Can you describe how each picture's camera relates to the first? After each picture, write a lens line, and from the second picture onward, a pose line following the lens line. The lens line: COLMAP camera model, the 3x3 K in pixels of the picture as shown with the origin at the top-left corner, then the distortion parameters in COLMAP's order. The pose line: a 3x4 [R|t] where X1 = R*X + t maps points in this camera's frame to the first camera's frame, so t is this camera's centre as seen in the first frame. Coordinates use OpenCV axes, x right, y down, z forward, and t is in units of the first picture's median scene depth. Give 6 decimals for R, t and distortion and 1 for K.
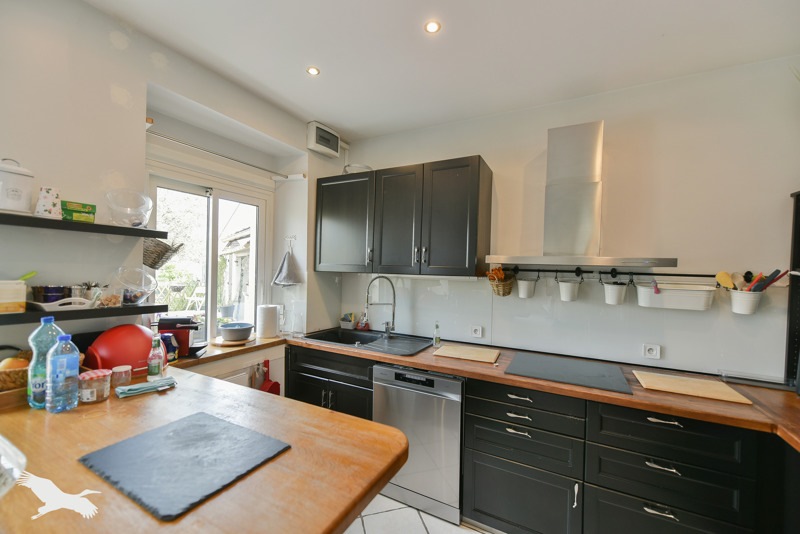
lens RADIAL K [[322.8, 0, 397.0], [0, 322.8, 272.0], [0, 0, 1]] dist [0.000509, 0.000010]
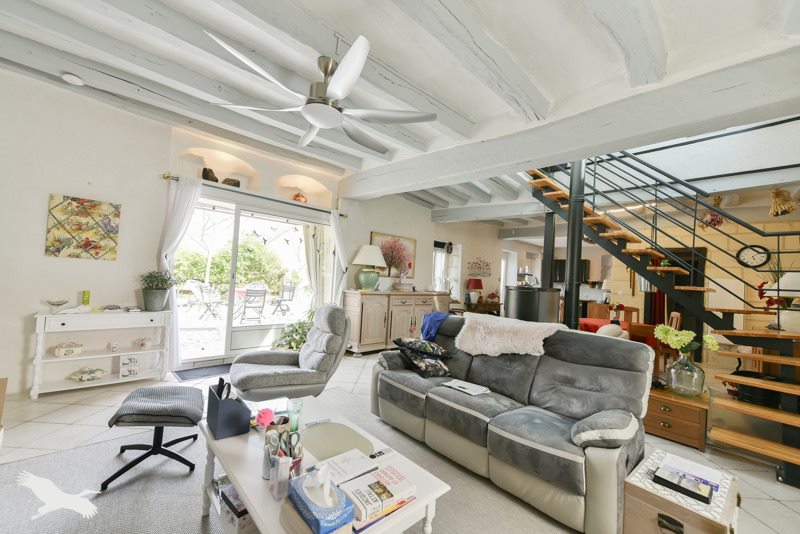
lens RADIAL K [[309.2, 0, 399.7], [0, 309.2, 268.1], [0, 0, 1]] dist [0.000608, 0.000032]
pose [[0.946916, 0.028767, -0.320192, -0.896485], [-0.042922, 0.998384, -0.037238, 0.070851], [0.318603, 0.049005, 0.946620, -4.221258]]
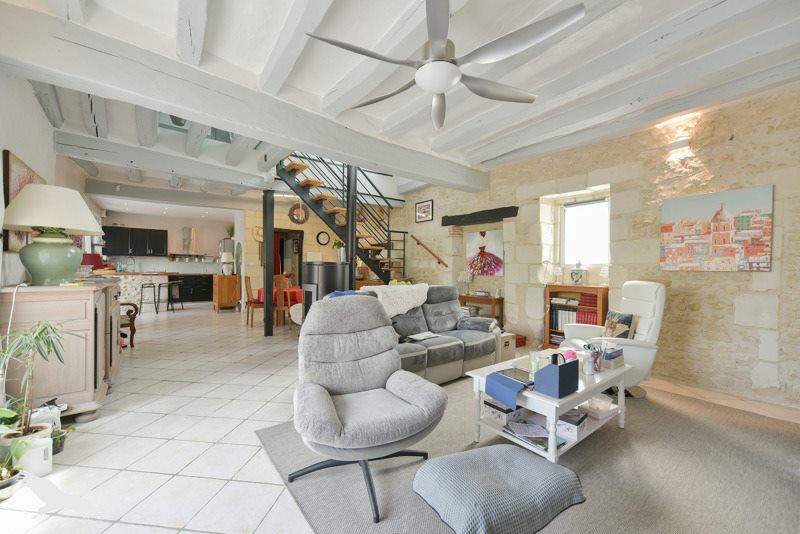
lens RADIAL K [[309.2, 0, 397.7], [0, 309.2, 267.7], [0, 0, 1]] dist [0.000608, 0.000032]
pose [[0.427545, -0.019380, 0.903786, -2.233859], [-0.000350, 0.999767, 0.021604, 0.072624], [-0.903994, -0.009553, 0.427439, -3.687536]]
